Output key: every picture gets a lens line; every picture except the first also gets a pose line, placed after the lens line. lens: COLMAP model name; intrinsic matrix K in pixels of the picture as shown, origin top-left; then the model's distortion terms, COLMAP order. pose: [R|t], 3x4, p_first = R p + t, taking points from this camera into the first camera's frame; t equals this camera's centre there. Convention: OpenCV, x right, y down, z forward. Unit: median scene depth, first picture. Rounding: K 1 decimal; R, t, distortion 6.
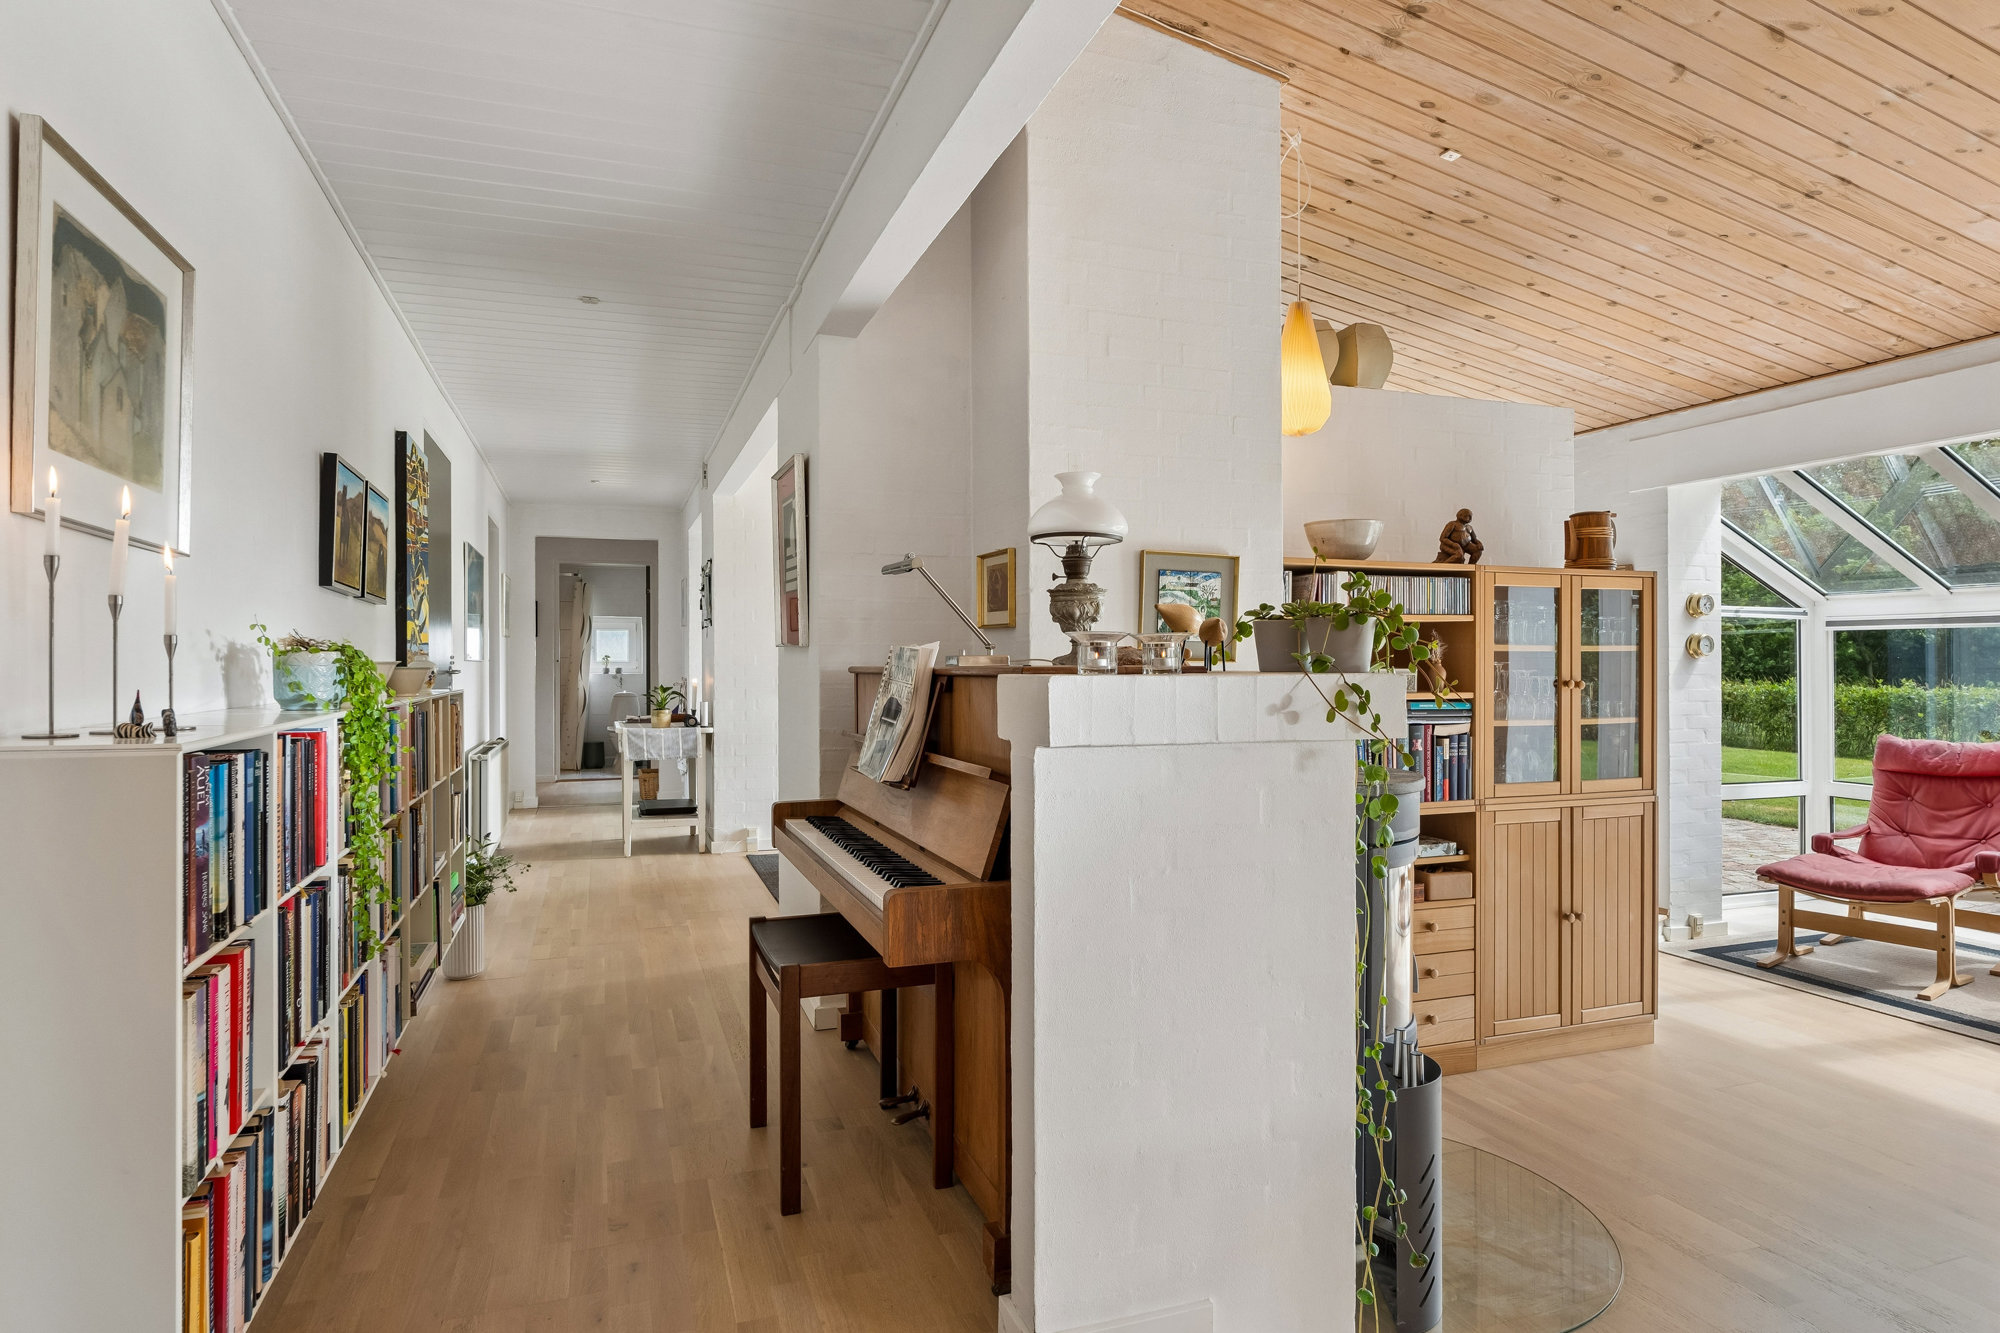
lens RADIAL K [[1141.9, 0, 999.8], [0, 1141.9, 667.3], [0, 0, 1]] dist [-0.004547, -0.000471]
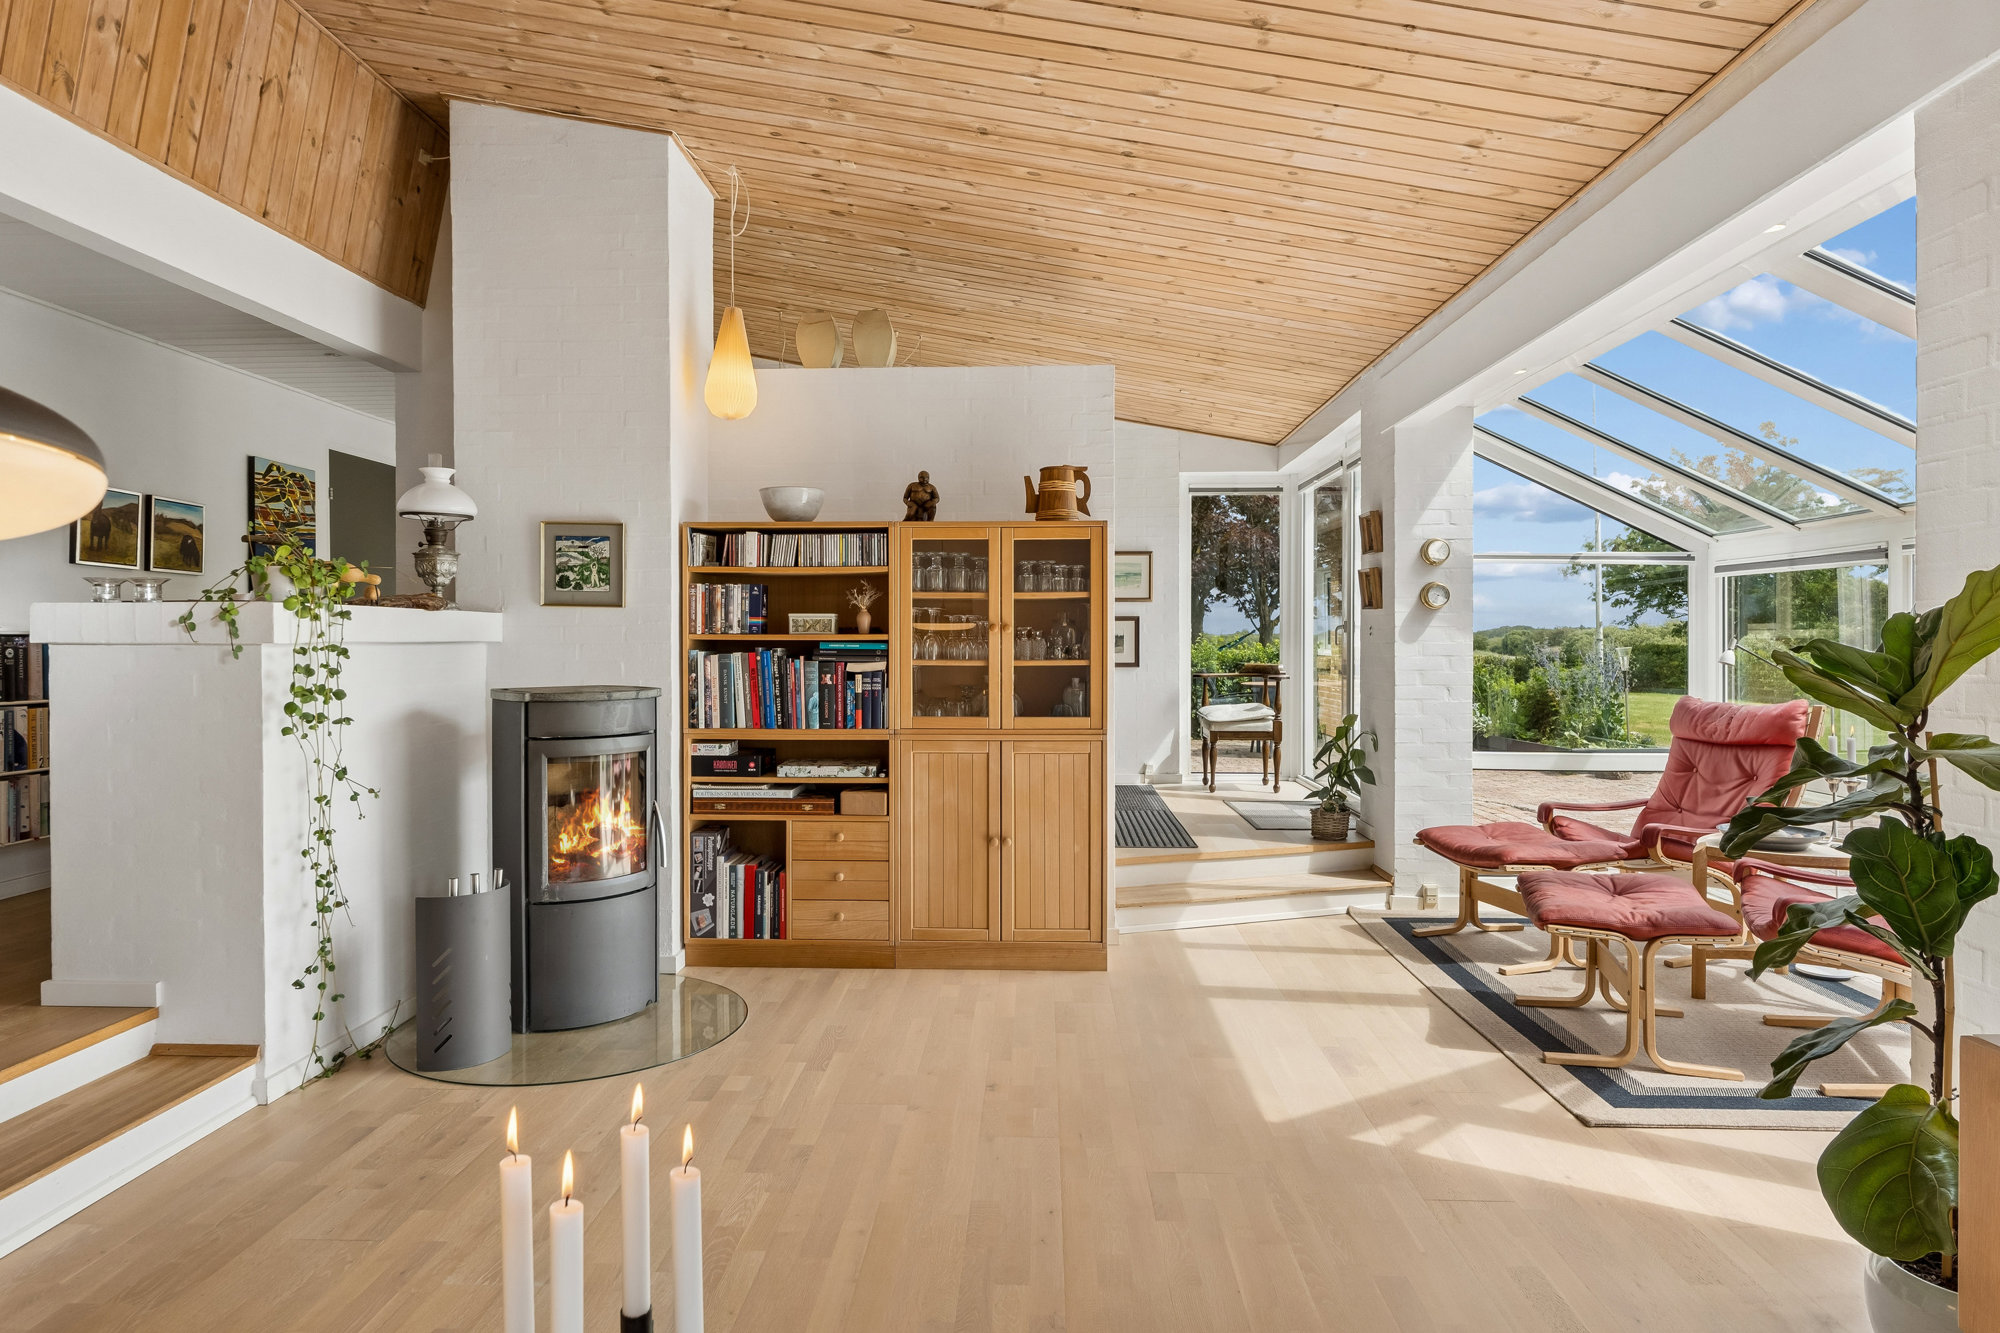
lens RADIAL K [[1238.3, 0, 1000.7], [0, 1238.3, 662.6], [0, 0, 1]] dist [-0.000222, -0.000355]
pose [[0.924757, 0.005709, -0.380515, 0.986224], [-0.001146, 0.999925, 0.012216, 0.034745], [0.380556, -0.010860, 0.924694, -0.094756]]
